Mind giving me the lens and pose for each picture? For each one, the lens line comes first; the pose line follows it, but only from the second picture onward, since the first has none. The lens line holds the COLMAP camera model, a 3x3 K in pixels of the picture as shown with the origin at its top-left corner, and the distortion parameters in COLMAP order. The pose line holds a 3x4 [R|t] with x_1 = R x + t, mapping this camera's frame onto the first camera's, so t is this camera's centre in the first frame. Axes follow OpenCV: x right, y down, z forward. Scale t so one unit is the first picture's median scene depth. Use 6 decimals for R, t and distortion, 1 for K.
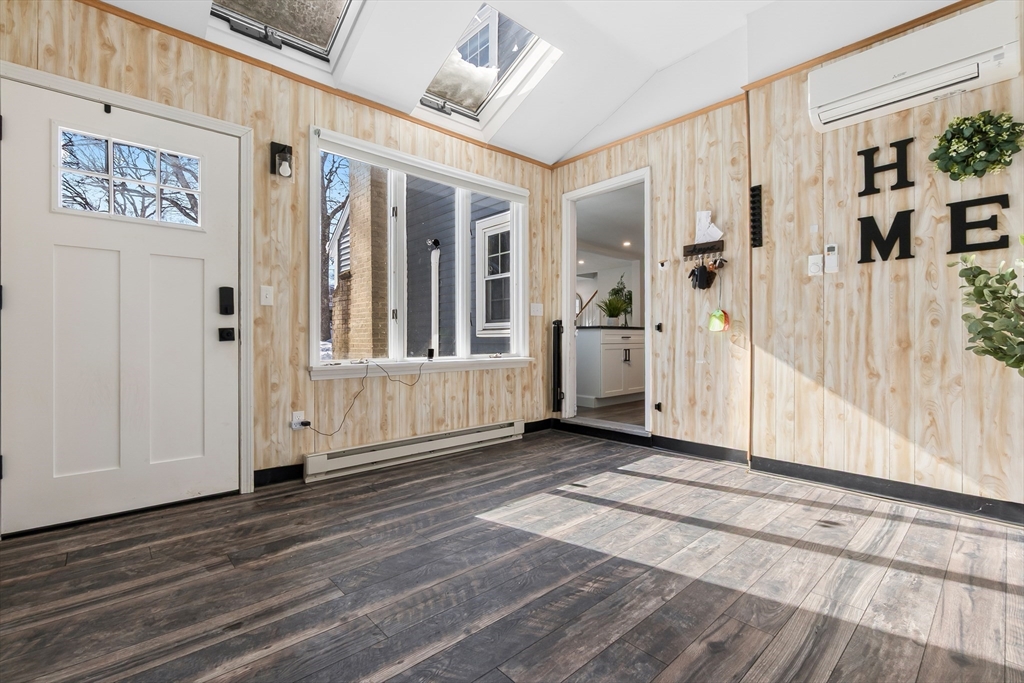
lens RADIAL K [[447.3, 0, 512.0], [0, 447.3, 341.5], [0, 0, 1]] dist [-0.000506, -0.000115]
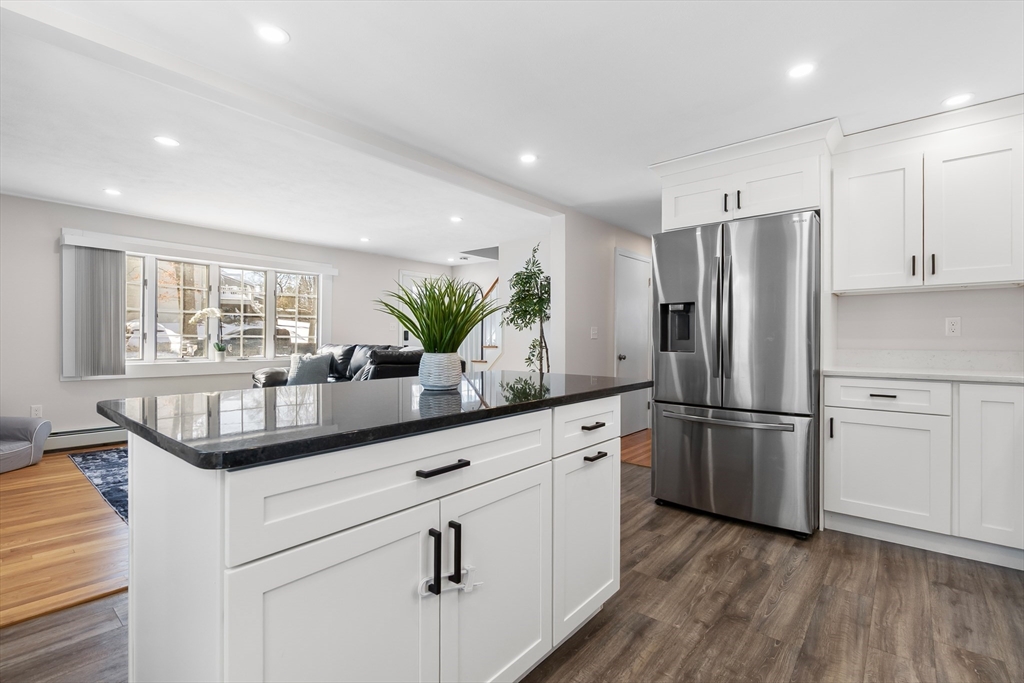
lens RADIAL K [[447.3, 0, 512.0], [0, 447.3, 341.5], [0, 0, 1]] dist [-0.000506, -0.000115]
pose [[0.993339, 0.001561, 0.115215, 0.164739], [-0.002371, 0.999973, 0.006895, -0.042728], [-0.115201, -0.007122, 0.993317, 0.497105]]
